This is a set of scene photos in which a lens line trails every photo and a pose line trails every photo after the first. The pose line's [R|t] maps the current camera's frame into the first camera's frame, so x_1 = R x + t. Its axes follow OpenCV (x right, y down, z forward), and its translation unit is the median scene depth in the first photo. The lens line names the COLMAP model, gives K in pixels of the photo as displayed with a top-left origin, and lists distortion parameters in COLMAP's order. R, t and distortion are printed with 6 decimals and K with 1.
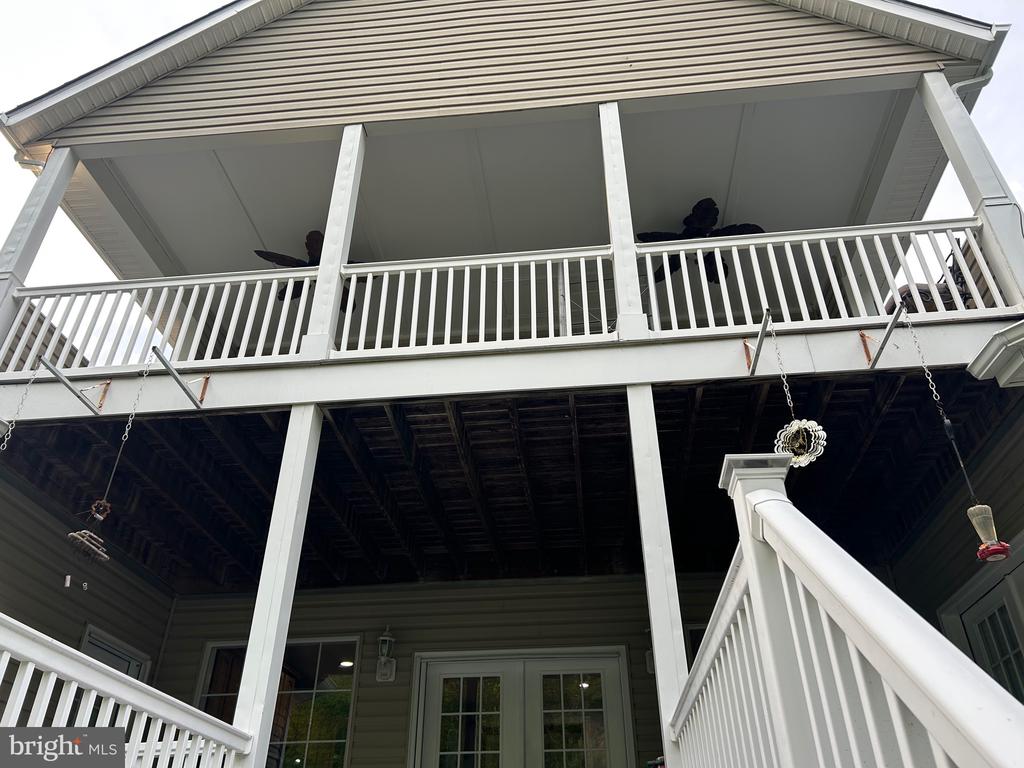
lens RADIAL K [[784.9, 0, 528.4], [0, 784.9, 382.5], [0, 0, 1]] dist [0.014905, -0.038160]
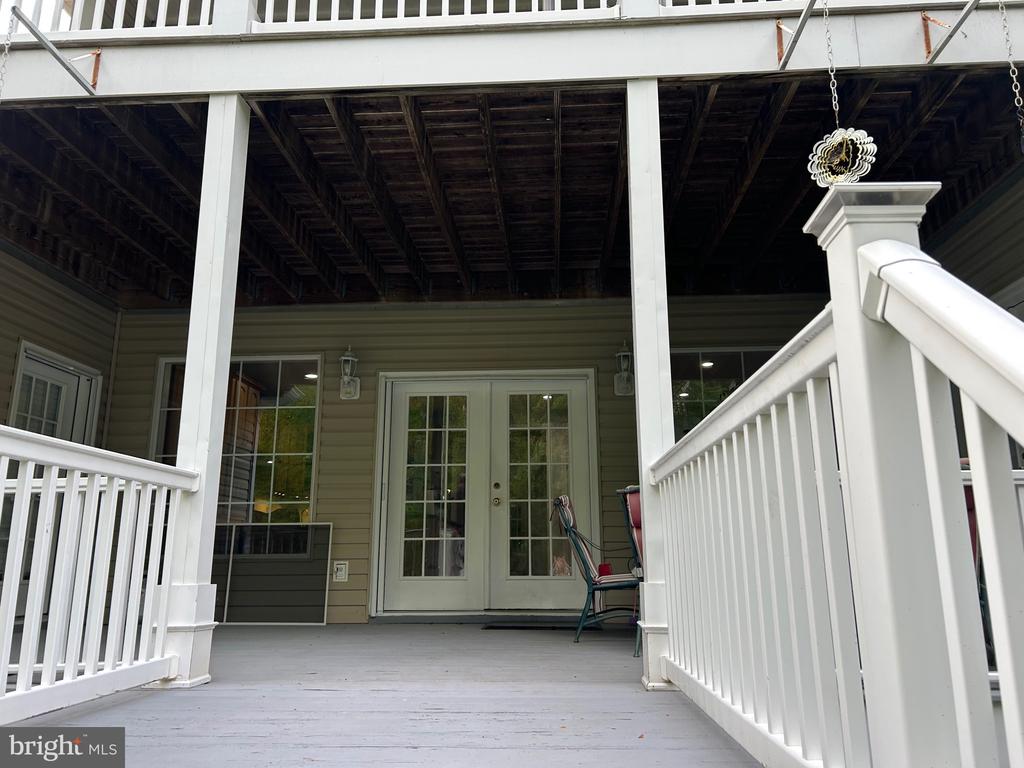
lens RADIAL K [[780.3, 0, 514.6], [0, 780.3, 379.5], [0, 0, 1]] dist [0.067350, -0.071864]
pose [[0.999430, 0.014939, 0.030283, -0.007791], [-0.024681, 0.935221, 0.353203, 0.007411], [-0.023045, -0.353749, 0.935056, 0.120694]]
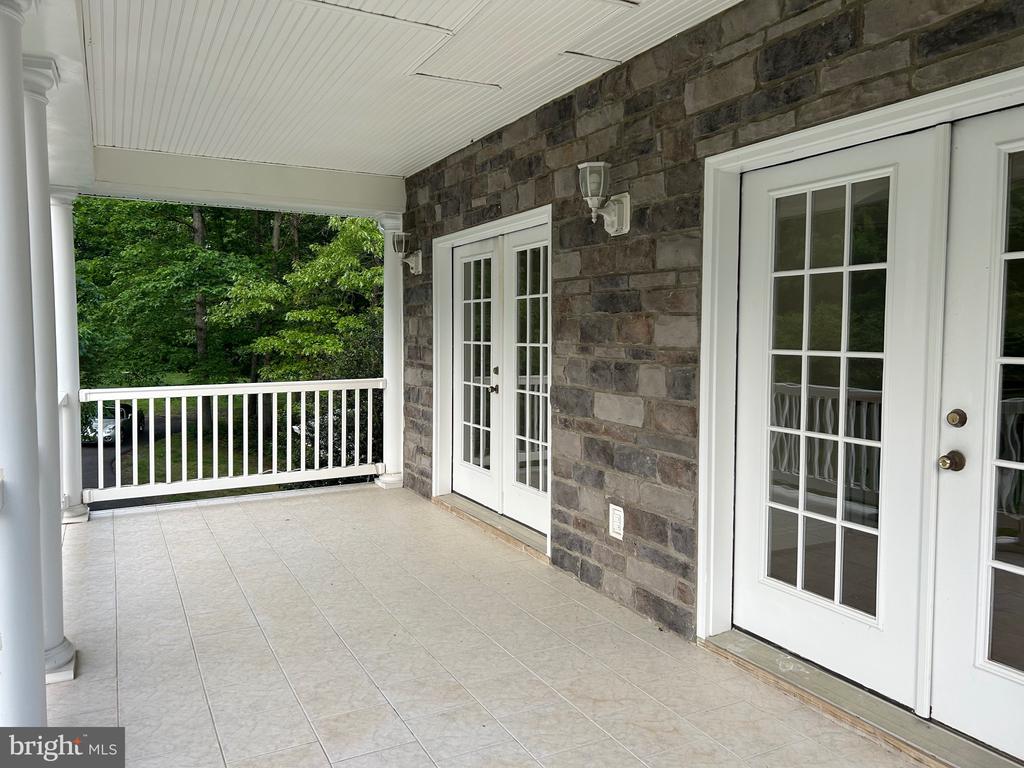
lens RADIAL K [[780.3, 0, 514.6], [0, 780.3, 379.5], [0, 0, 1]] dist [0.067350, -0.071864]
pose [[0.537572, 0.067876, -0.840482, 0.282849], [0.468661, 0.804567, 0.364731, 0.330912], [0.700980, -0.589971, 0.400701, 0.958498]]
